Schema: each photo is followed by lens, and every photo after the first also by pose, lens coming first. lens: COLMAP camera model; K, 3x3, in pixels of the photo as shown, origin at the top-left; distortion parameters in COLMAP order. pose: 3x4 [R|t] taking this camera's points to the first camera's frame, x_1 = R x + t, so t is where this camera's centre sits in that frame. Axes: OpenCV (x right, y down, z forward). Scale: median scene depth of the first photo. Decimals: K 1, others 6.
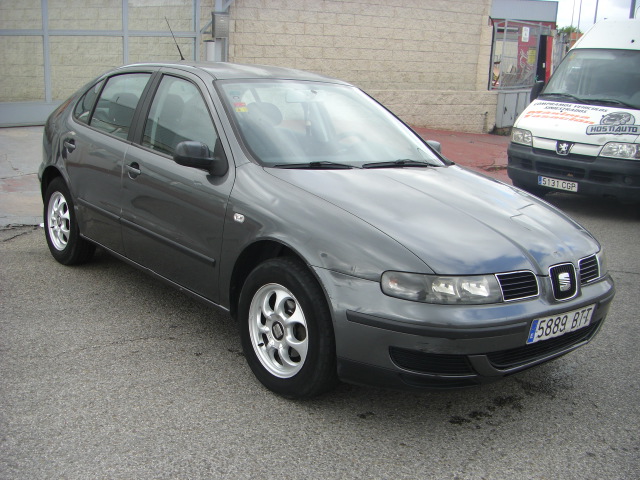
lens RADIAL K [[719.5, 0, 297.4], [0, 719.5, 288.9], [0, 0, 1]] dist [-0.176987, 0.064976]
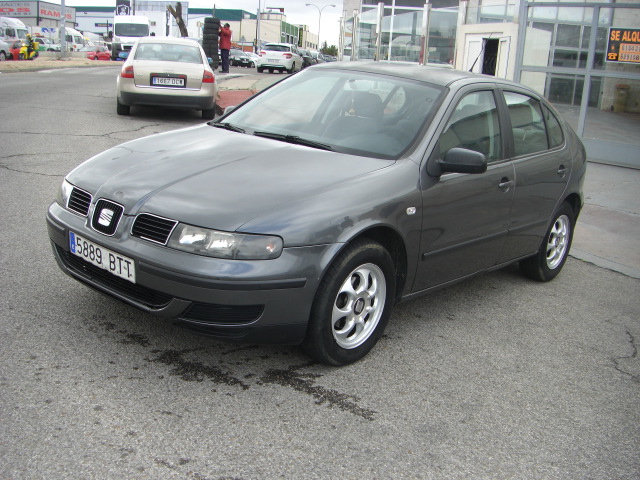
lens RADIAL K [[719.5, 0, 297.4], [0, 719.5, 288.9], [0, 0, 1]] dist [-0.176987, 0.064976]
pose [[0.166075, 0.260882, -0.950978, 1.438526], [-0.368738, 0.910841, 0.185476, -0.211660], [0.914577, 0.319858, 0.247465, 1.006799]]
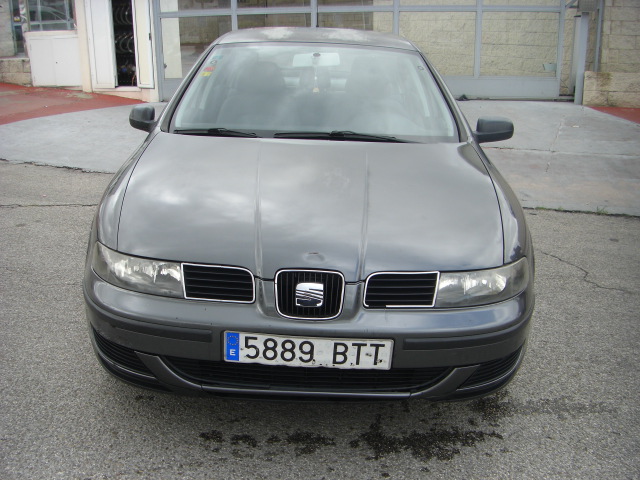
lens RADIAL K [[719.5, 0, 297.4], [0, 719.5, 288.9], [0, 0, 1]] dist [-0.176987, 0.064976]
pose [[0.757467, 0.178325, -0.628048, 0.813536], [-0.165130, 0.983025, 0.079958, -0.071466], [0.631646, 0.043144, 0.774056, 0.406504]]
